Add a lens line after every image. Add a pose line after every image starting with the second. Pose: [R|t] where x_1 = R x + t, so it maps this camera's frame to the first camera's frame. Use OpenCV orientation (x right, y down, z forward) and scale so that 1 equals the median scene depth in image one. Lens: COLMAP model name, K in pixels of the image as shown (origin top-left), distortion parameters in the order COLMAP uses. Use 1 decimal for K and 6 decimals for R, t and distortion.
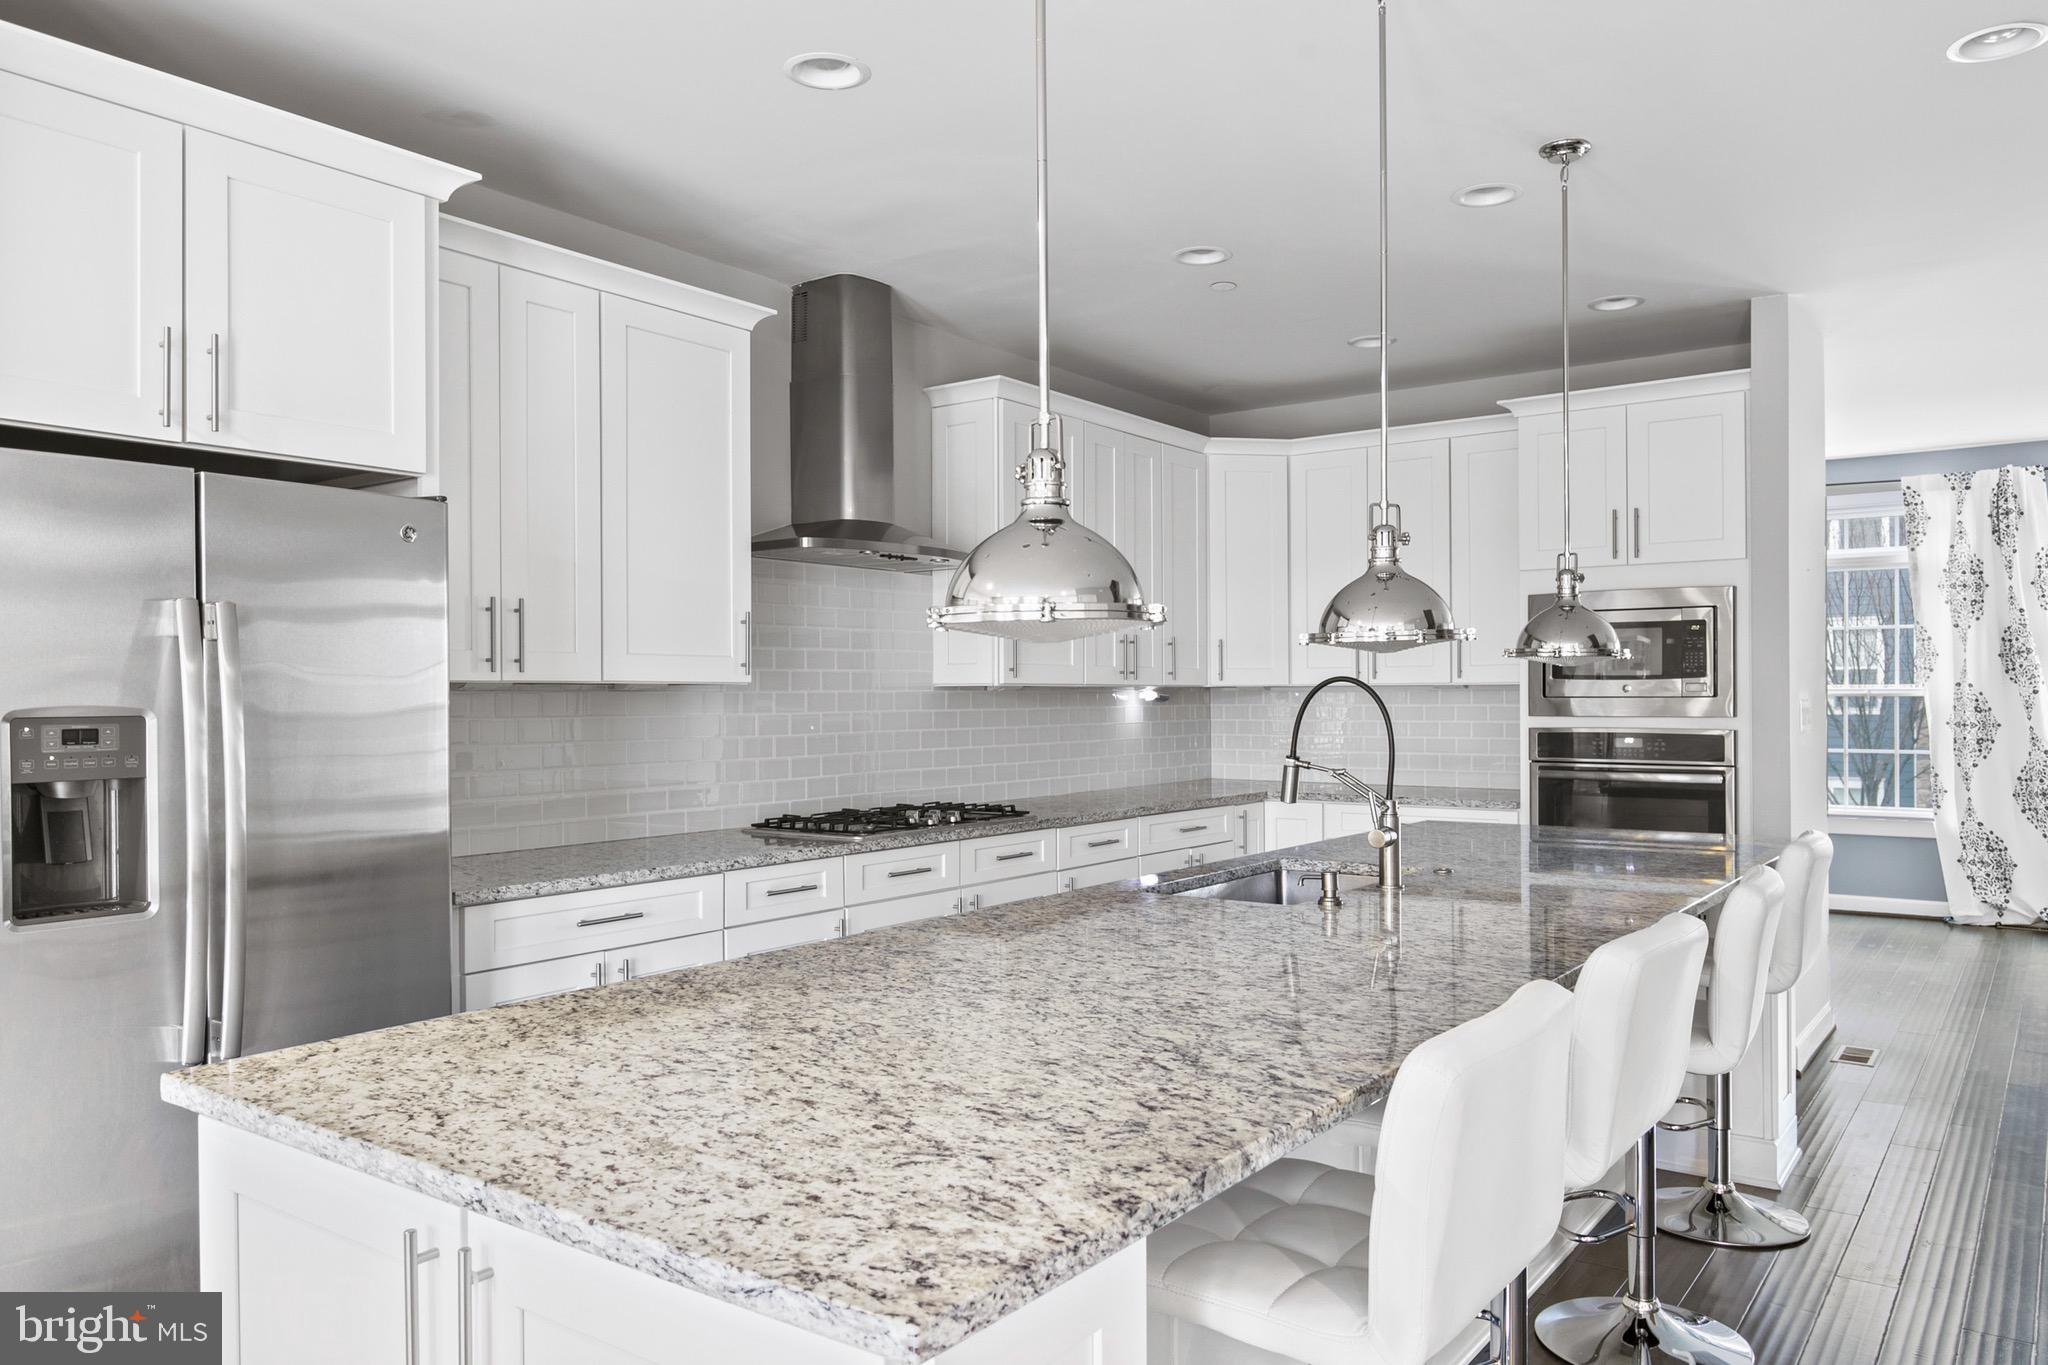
lens RADIAL K [[1455.7, 0, 1024.0], [0, 1455.7, 682.5], [0, 0, 1]] dist [-0.002370, -0.000602]
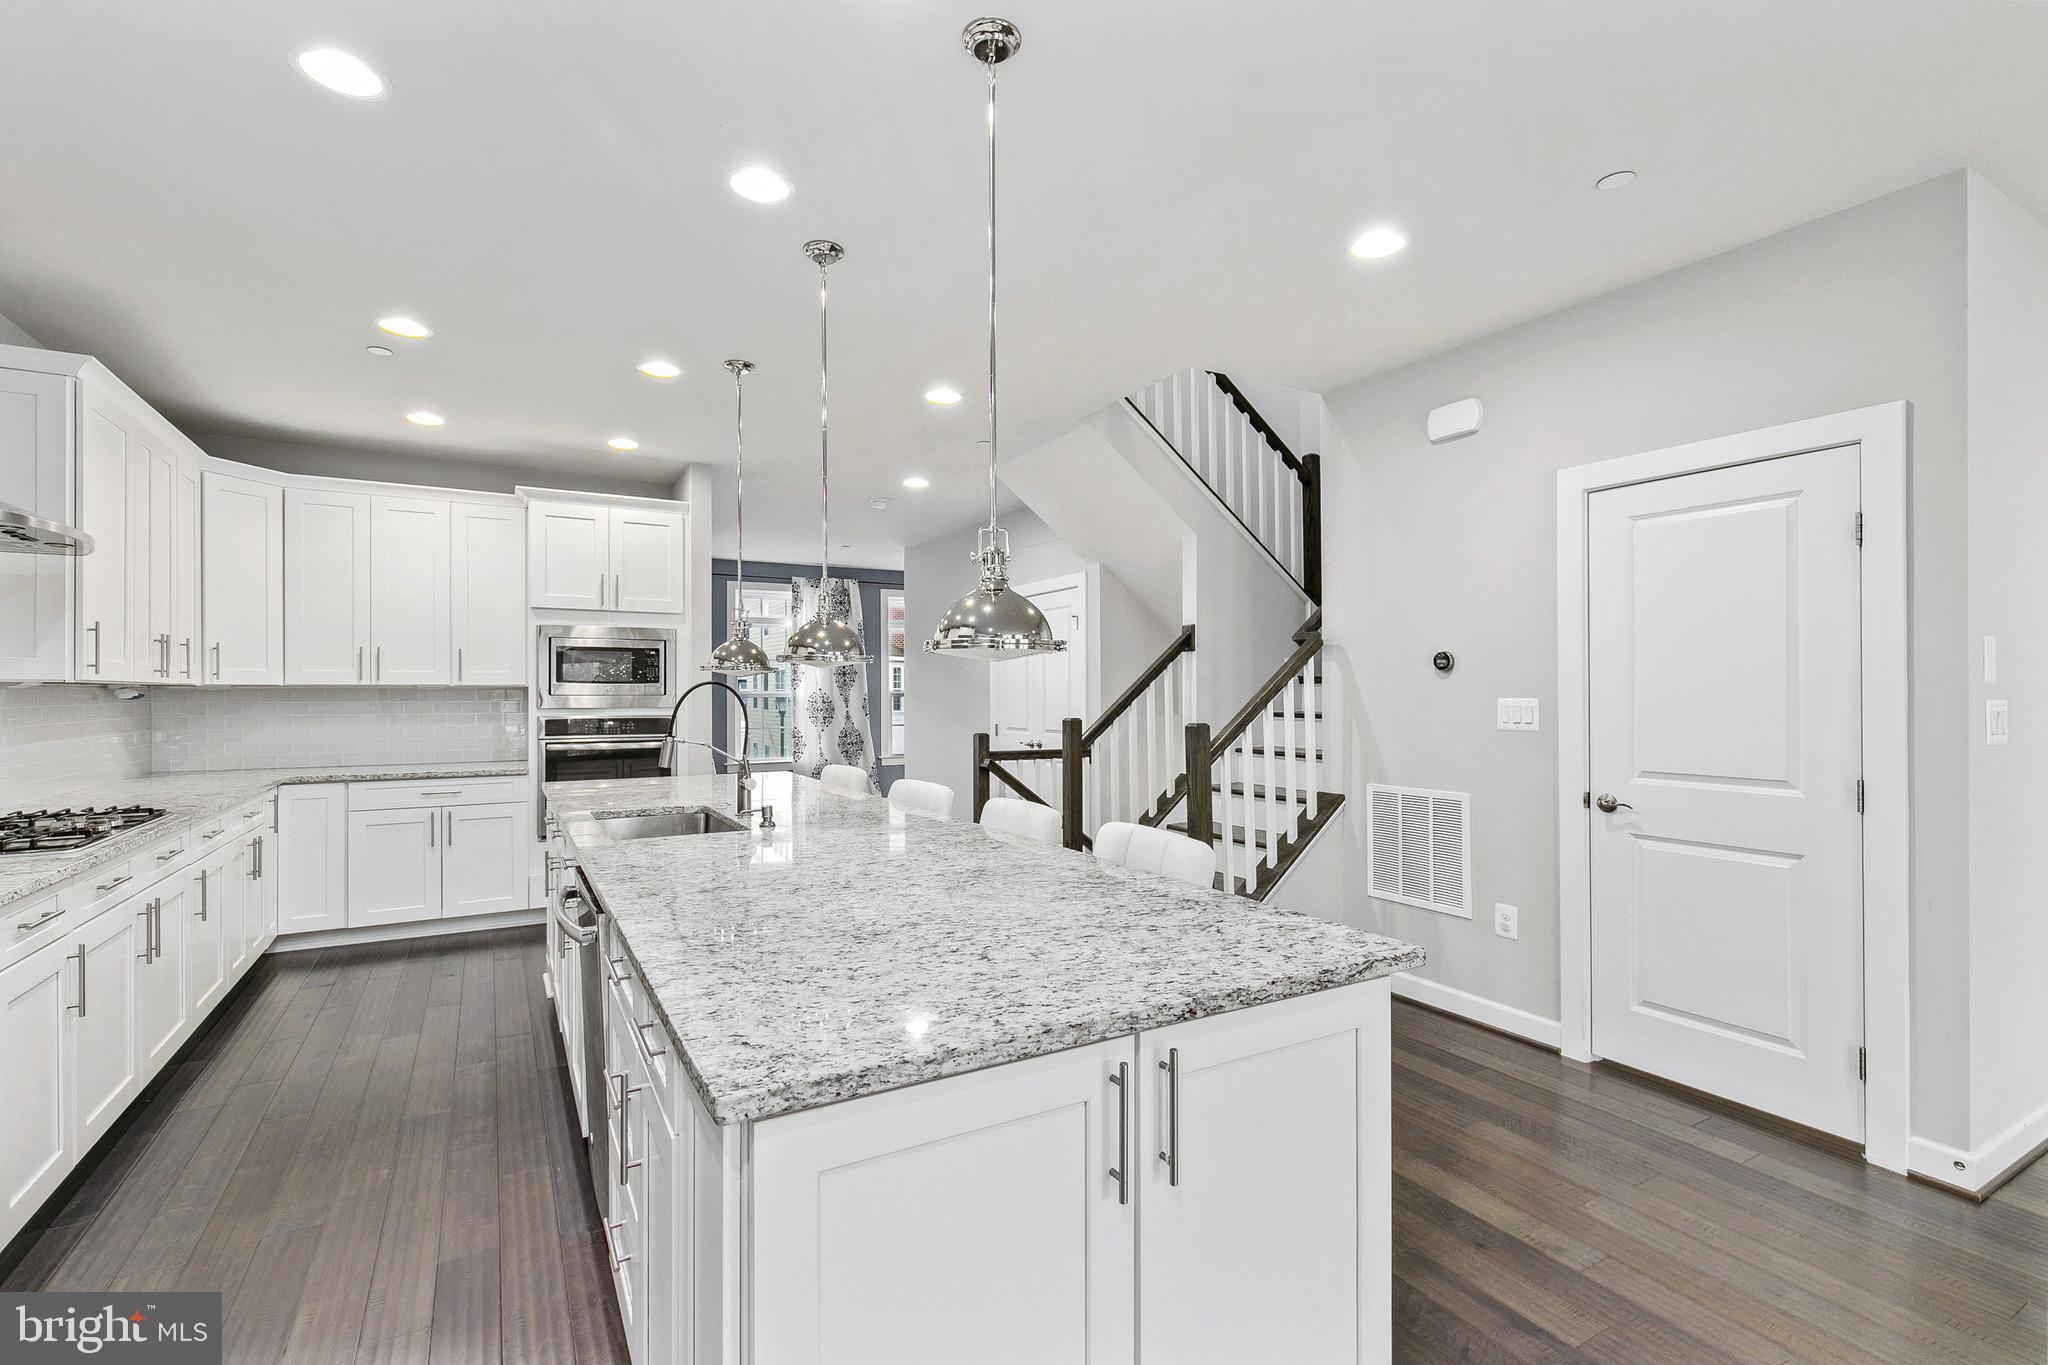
lens RADIAL K [[934.8, 0, 1033.5], [0, 934.8, 689.3], [0, 0, 1]] dist [0.000533, 0.000113]
pose [[0.403170, 0.004692, 0.915113, -0.374211], [-0.007503, 0.999970, -0.001821, 0.002279], [-0.915094, -0.006132, 0.403193, 0.202513]]
